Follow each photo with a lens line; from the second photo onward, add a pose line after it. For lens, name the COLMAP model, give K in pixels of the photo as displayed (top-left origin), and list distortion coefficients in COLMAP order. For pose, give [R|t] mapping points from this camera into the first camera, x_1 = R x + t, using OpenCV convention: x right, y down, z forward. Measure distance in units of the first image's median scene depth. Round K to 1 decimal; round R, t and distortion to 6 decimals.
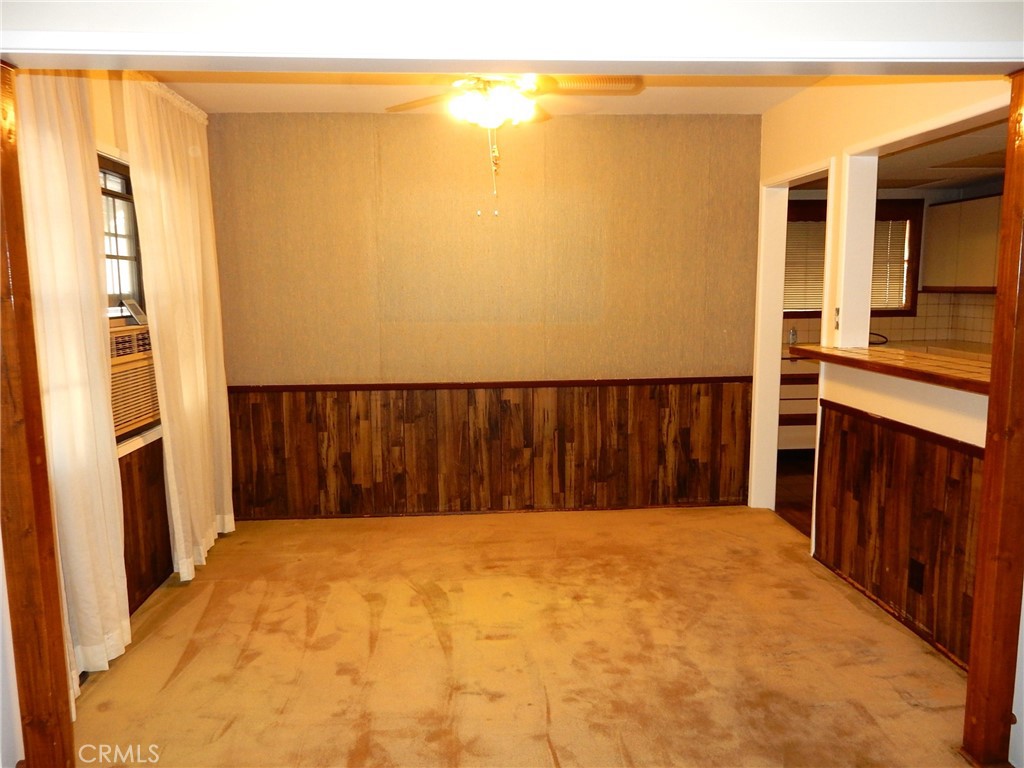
lens RADIAL K [[748.3, 0, 511.8], [0, 748.3, 382.0], [0, 0, 1]] dist [-0.008308, -0.002235]
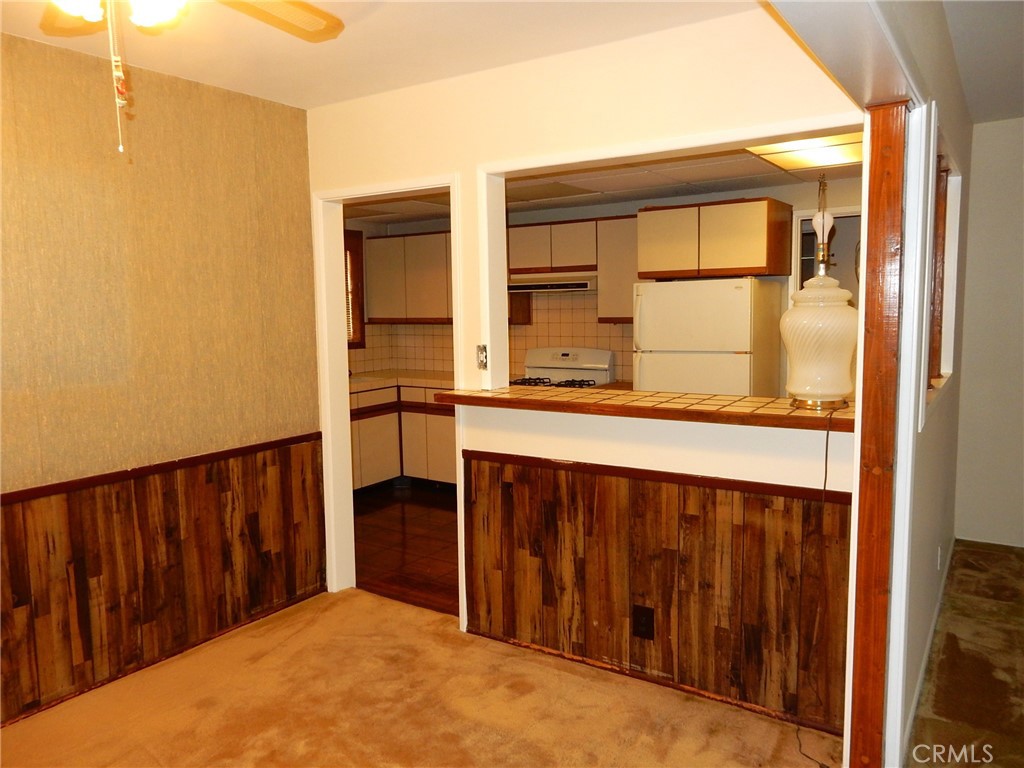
lens RADIAL K [[748.3, 0, 513.2], [0, 748.3, 384.9], [0, 0, 1]] dist [-0.008308, -0.002235]
pose [[0.613120, -0.082780, 0.785641, -0.186052], [0.112167, 0.993541, 0.017150, -0.049921], [-0.781986, 0.077608, 0.618445, 0.339300]]
